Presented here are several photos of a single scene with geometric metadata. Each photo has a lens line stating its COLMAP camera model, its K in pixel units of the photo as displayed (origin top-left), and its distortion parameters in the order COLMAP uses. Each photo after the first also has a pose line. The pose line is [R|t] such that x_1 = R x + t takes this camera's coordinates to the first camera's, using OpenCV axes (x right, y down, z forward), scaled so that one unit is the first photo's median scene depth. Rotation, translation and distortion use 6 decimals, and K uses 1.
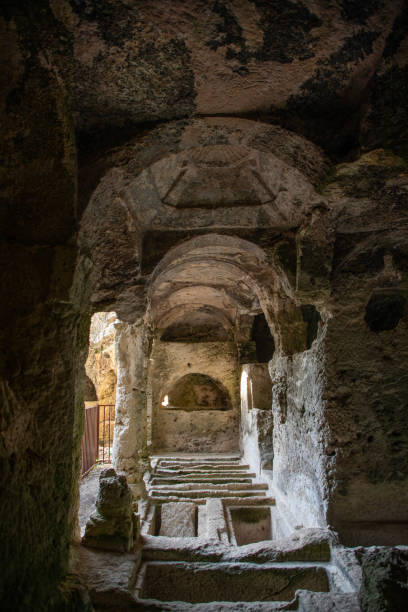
lens RADIAL K [[422.8, 0, 204.0], [0, 422.8, 310.0], [0, 0, 1]] dist [-0.062484, 0.034496]
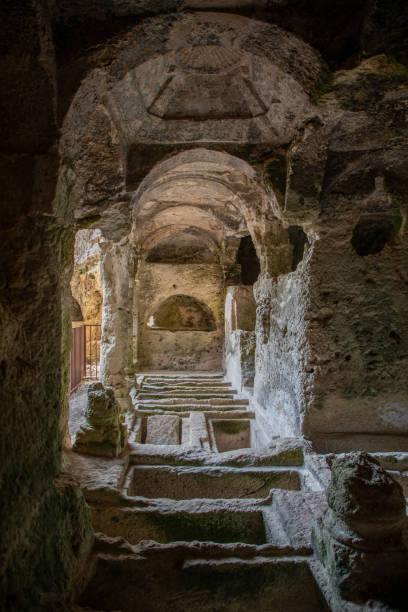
lens RADIAL K [[422.8, 0, 201.5], [0, 422.8, 309.9], [0, 0, 1]] dist [-0.062484, 0.034496]
pose [[0.999457, 0.013654, 0.029978, -0.000845], [-0.018832, 0.983507, 0.179890, 0.009434], [-0.027028, -0.180357, 0.983230, -0.001741]]
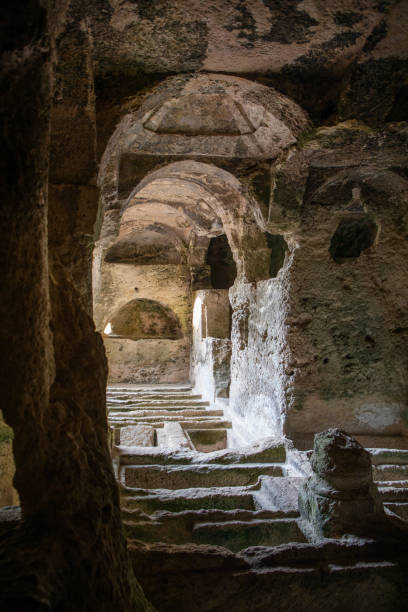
lens RADIAL K [[505.0, 0, 204.8], [0, 505.0, 311.2], [0, 0, 1]] dist [0.025620, 0.028496]
pose [[0.991273, 0.017595, 0.130649, -0.106818], [-0.039451, 0.985227, 0.166646, -0.033041], [-0.125787, -0.170346, 0.977323, -0.273622]]
